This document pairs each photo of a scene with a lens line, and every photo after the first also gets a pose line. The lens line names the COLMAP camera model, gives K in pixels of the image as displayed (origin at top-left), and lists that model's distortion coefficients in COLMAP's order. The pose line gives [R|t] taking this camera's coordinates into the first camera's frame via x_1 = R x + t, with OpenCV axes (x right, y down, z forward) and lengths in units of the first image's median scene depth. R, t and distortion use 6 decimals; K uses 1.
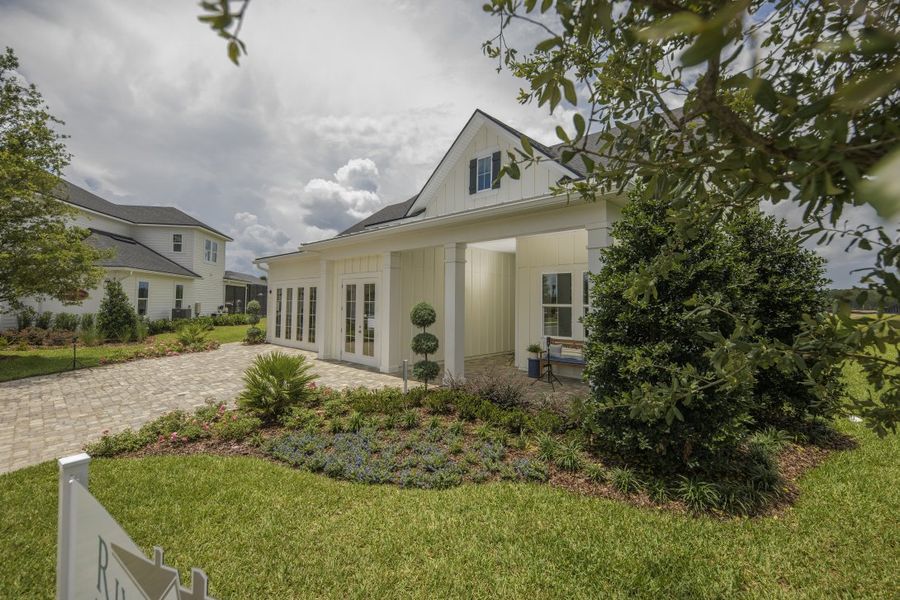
lens RADIAL K [[381.1, 0, 450.0], [0, 381.1, 300.0], [0, 0, 1]] dist [-0.000641, -0.000235]
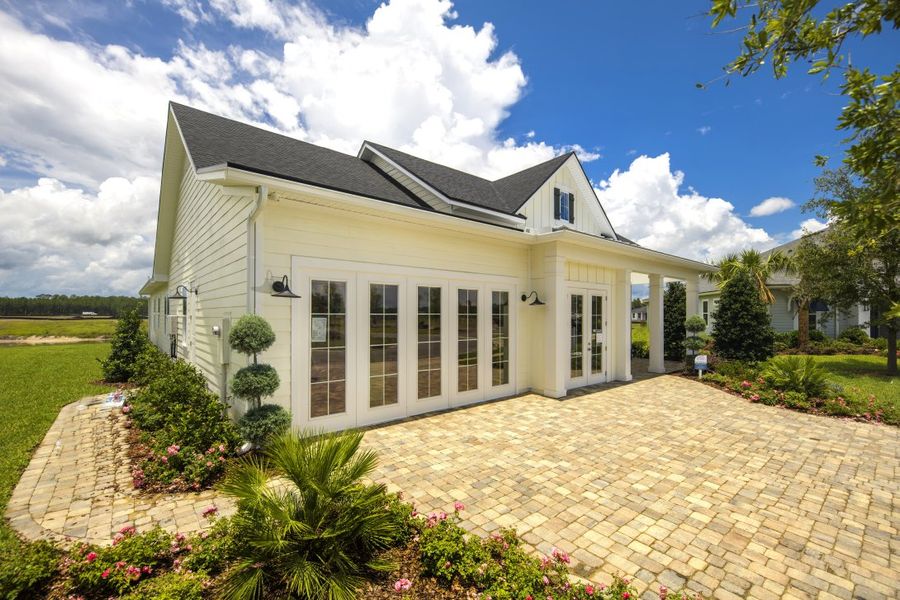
lens RADIAL K [[381.1, 0, 450.0], [0, 381.1, 300.0], [0, 0, 1]] dist [-0.000641, -0.000235]
pose [[0.204315, 0.023593, 0.978621, -1.131372], [-0.013376, 0.999683, -0.021308, -0.007711], [-0.978814, -0.008736, 0.204566, 1.100948]]
